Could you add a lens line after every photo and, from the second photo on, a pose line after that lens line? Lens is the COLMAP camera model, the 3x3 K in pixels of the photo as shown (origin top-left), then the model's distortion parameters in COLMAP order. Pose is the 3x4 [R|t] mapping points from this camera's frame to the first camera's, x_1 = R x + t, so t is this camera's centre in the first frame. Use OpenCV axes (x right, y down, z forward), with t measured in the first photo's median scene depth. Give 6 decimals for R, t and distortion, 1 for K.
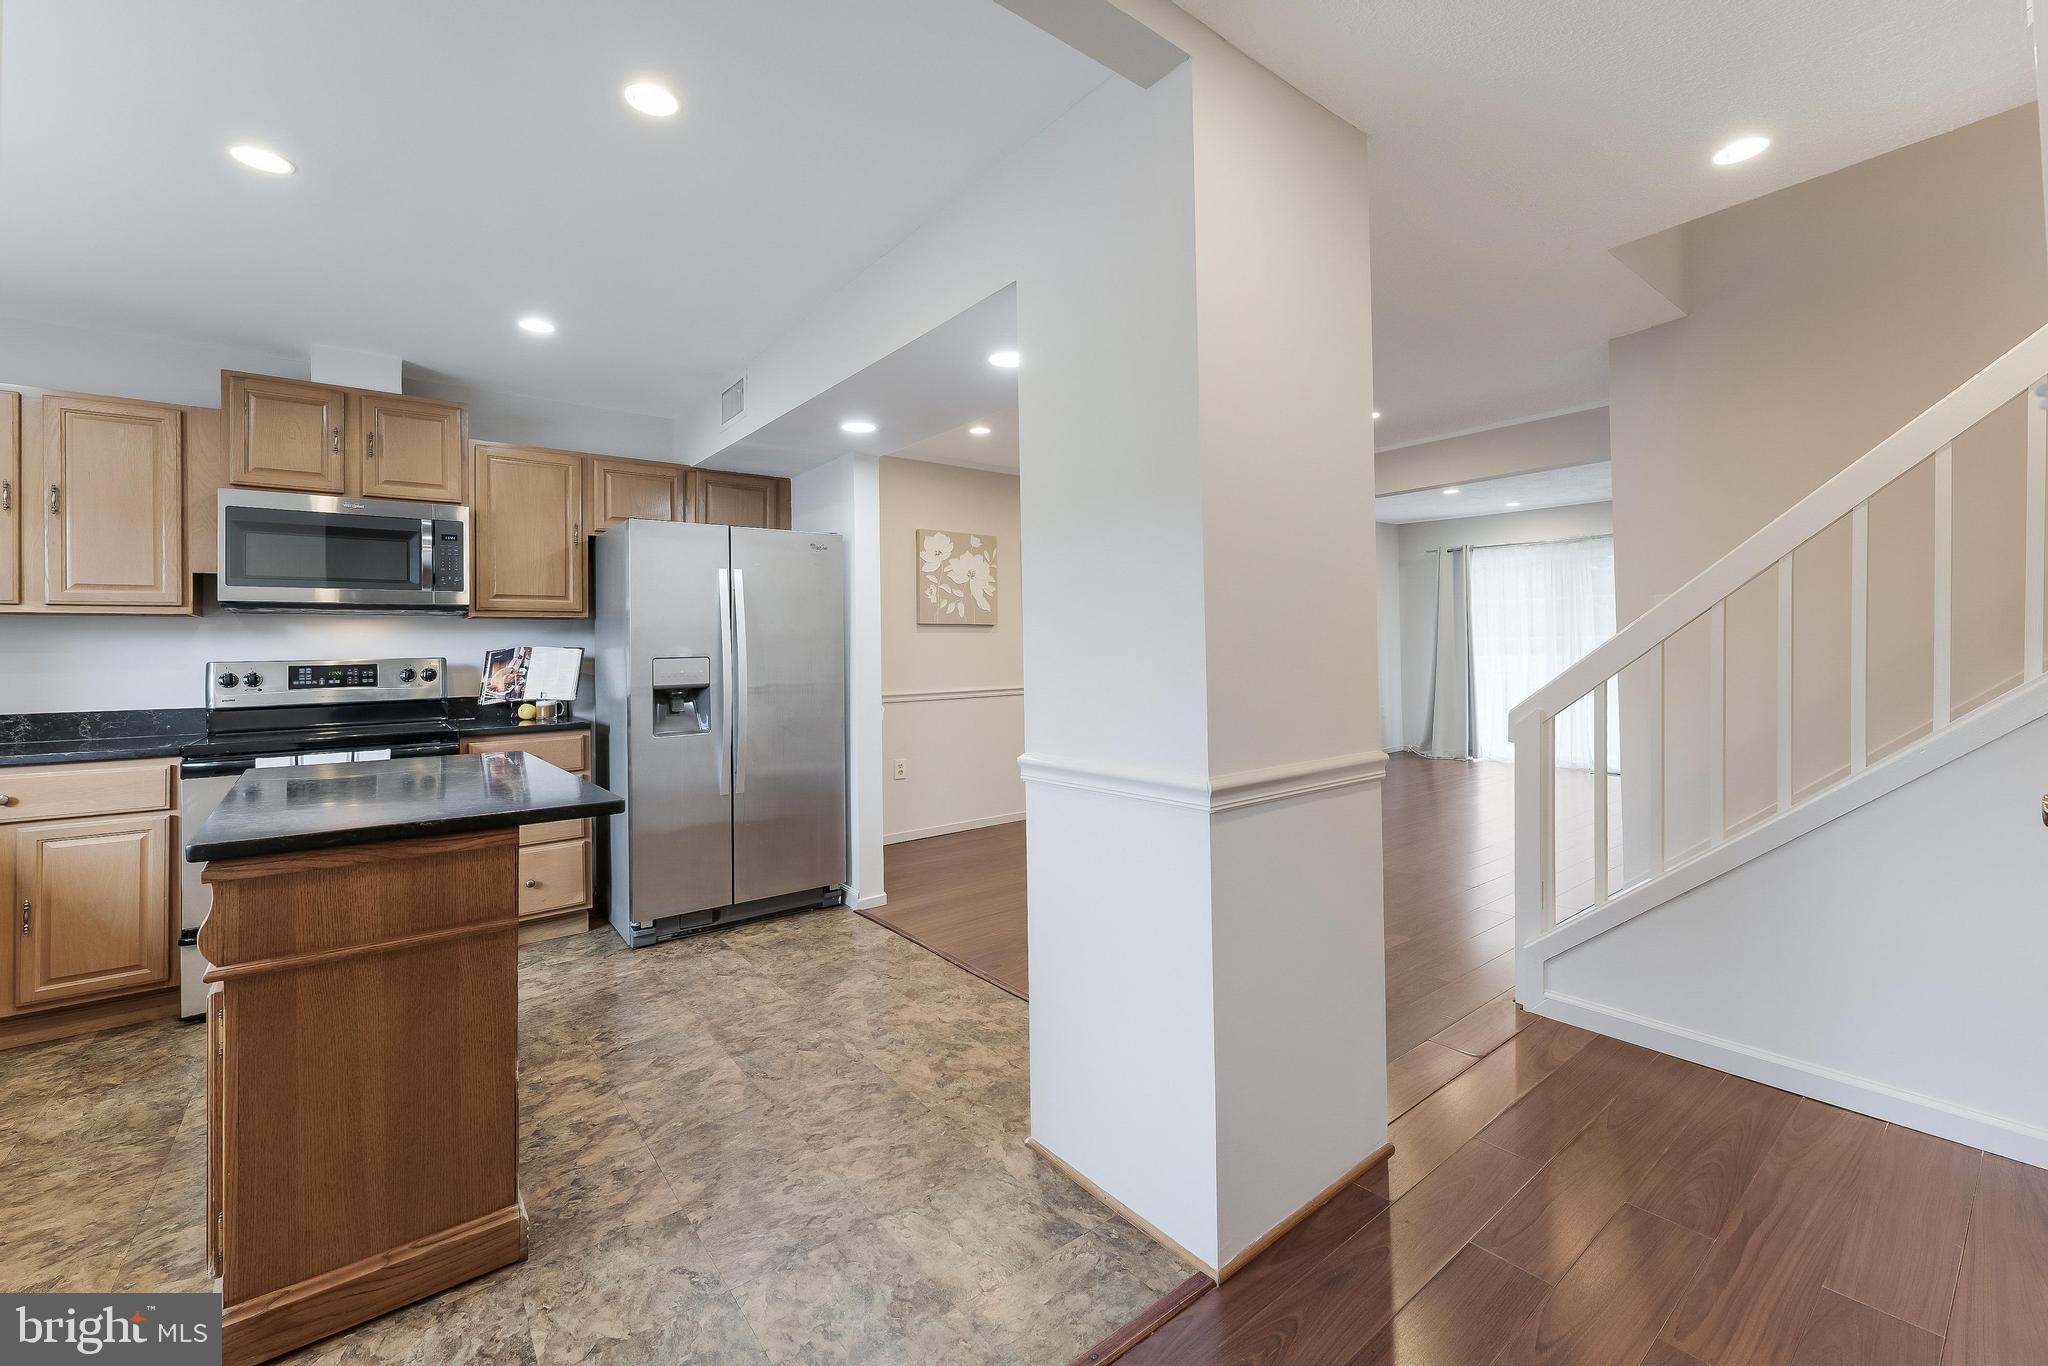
lens RADIAL K [[828.8, 0, 1041.4], [0, 828.8, 639.9], [0, 0, 1]] dist [-0.002392, 0.000064]
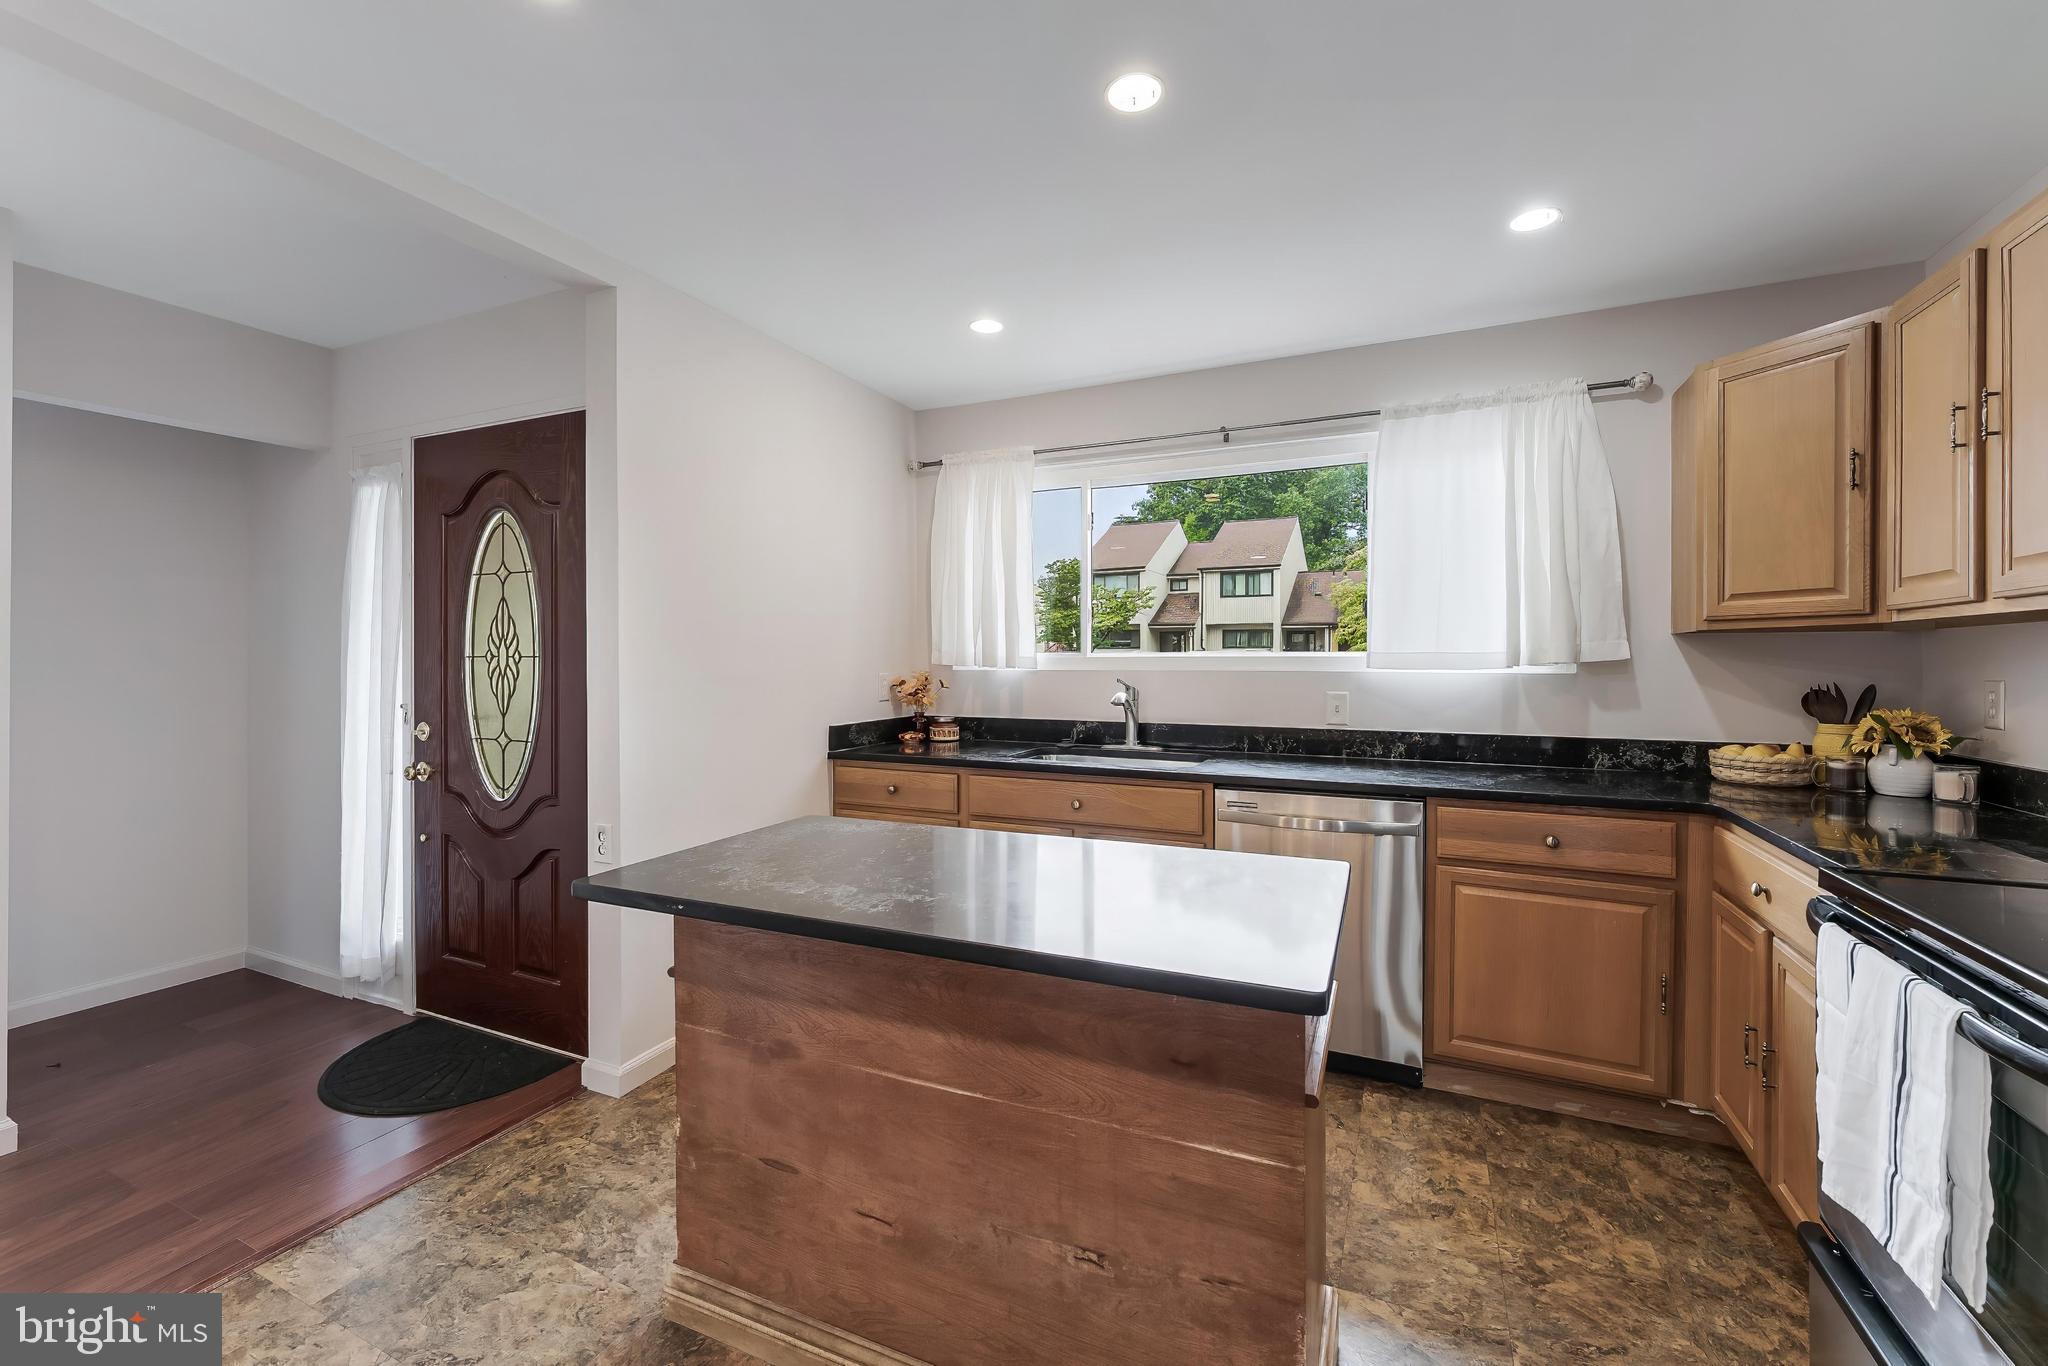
lens RADIAL K [[828.8, 0, 1029.7], [0, 828.8, 664.5], [0, 0, 1]] dist [-0.002392, 0.000064]
pose [[-0.895879, 0.016888, -0.443978, -0.283160], [0.019195, 0.999816, -0.000702, -0.007866], [0.443884, -0.009151, -0.896037, 1.004520]]
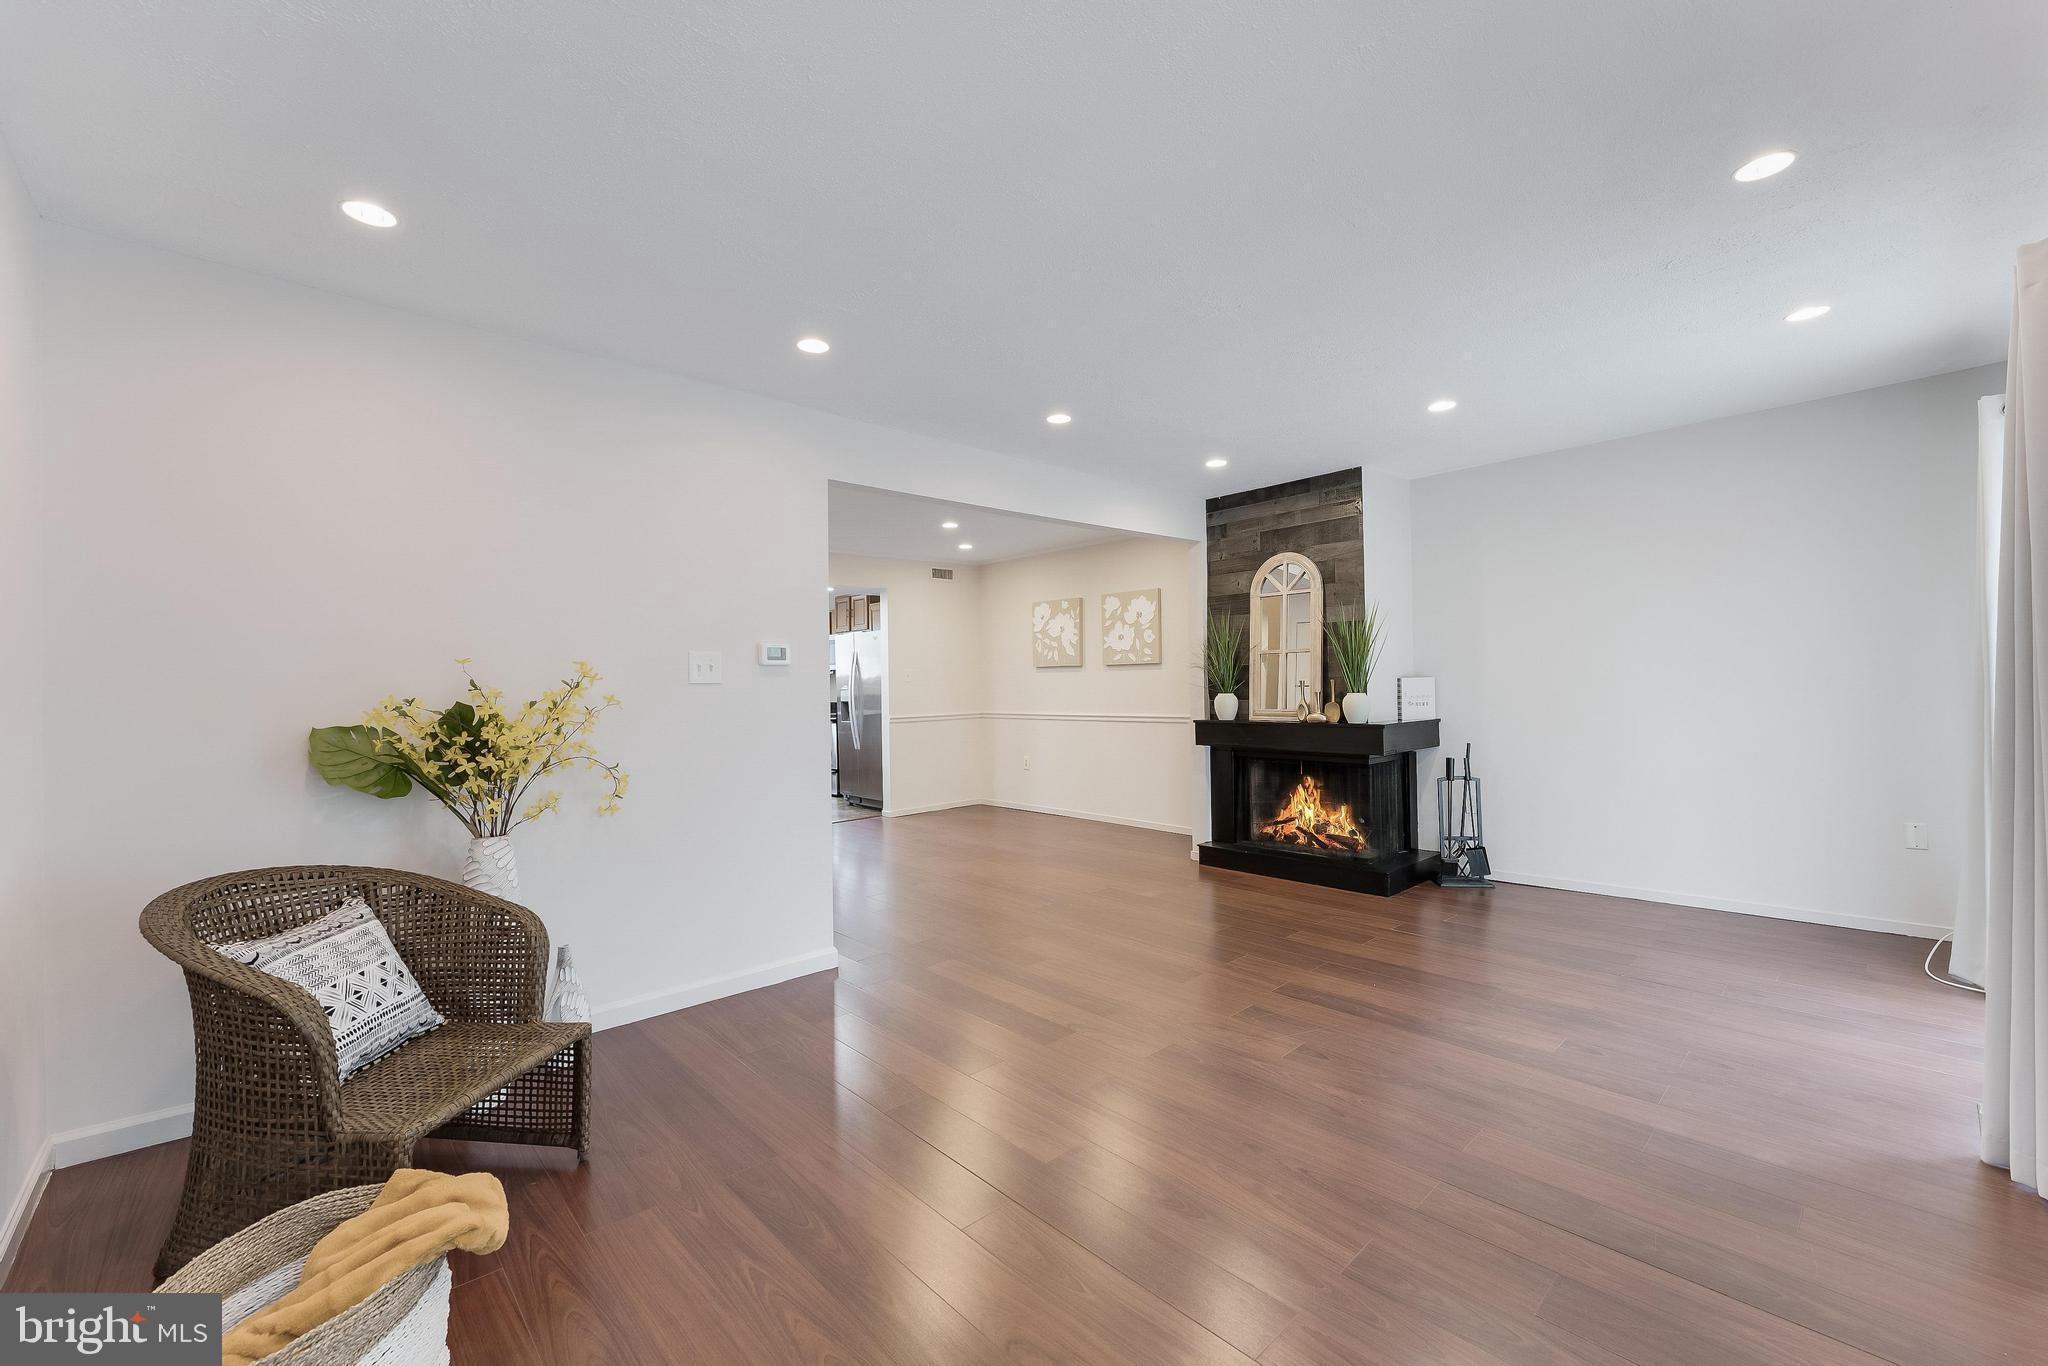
lens RADIAL K [[828.8, 0, 1017.4], [0, 828.8, 683.9], [0, 0, 1]] dist [-0.002392, 0.000064]
pose [[0.067900, 0.013916, -0.997595, 2.039538], [0.024902, 0.999568, 0.015639, -0.020904], [0.997381, -0.025904, 0.067524, 1.347306]]
